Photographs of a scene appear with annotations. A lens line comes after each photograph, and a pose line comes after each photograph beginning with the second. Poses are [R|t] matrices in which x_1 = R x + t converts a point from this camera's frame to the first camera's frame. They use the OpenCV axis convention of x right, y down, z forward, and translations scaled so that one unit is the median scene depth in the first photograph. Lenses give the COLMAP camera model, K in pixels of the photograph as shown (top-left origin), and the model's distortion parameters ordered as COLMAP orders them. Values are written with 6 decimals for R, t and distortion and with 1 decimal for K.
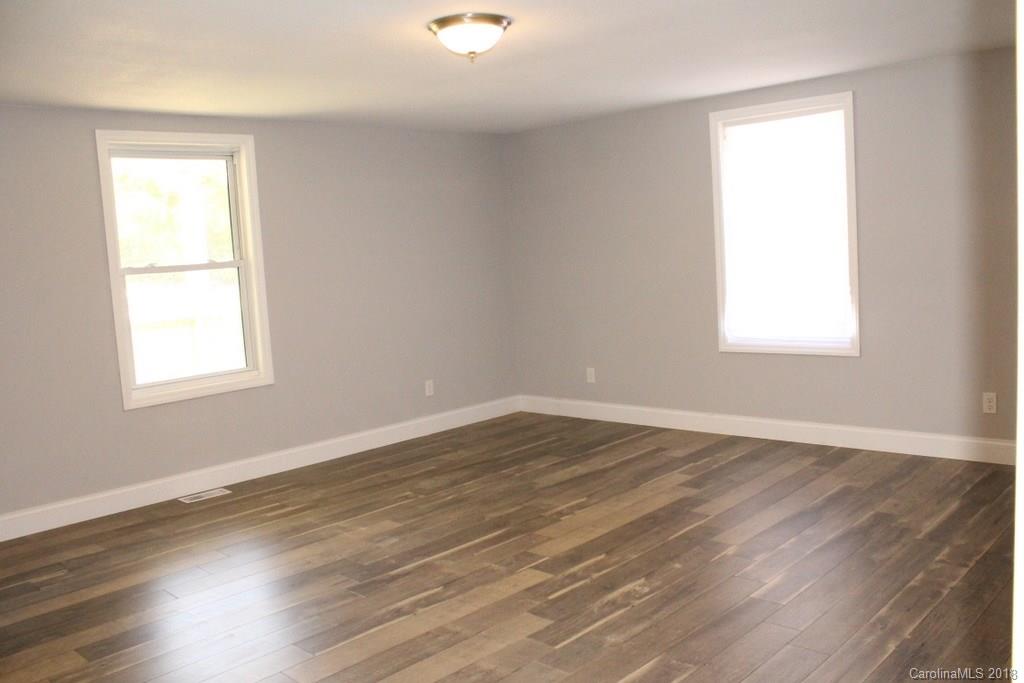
lens RADIAL K [[874.6, 0, 518.6], [0, 874.6, 344.7], [0, 0, 1]] dist [-0.165632, 0.147618]
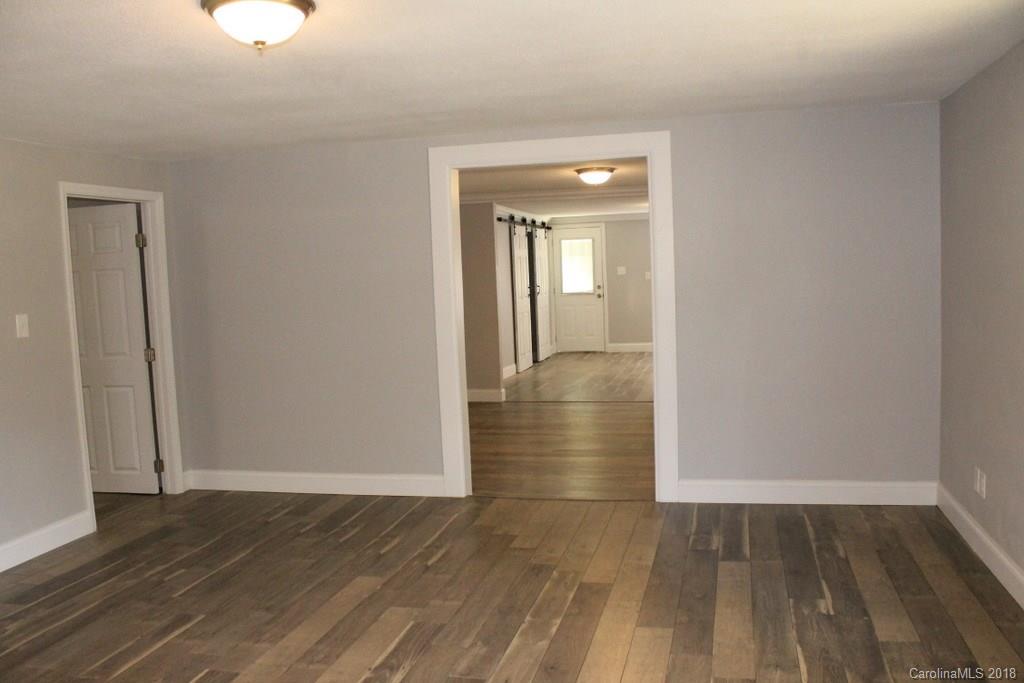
lens RADIAL K [[874.6, 0, 518.6], [0, 874.6, 344.7], [0, 0, 1]] dist [-0.165632, 0.147618]
pose [[-0.863993, 0.138077, -0.484202, 0.143515], [0.037970, 0.976793, 0.210795, -0.230717], [0.502070, 0.163741, -0.849184, 1.776314]]
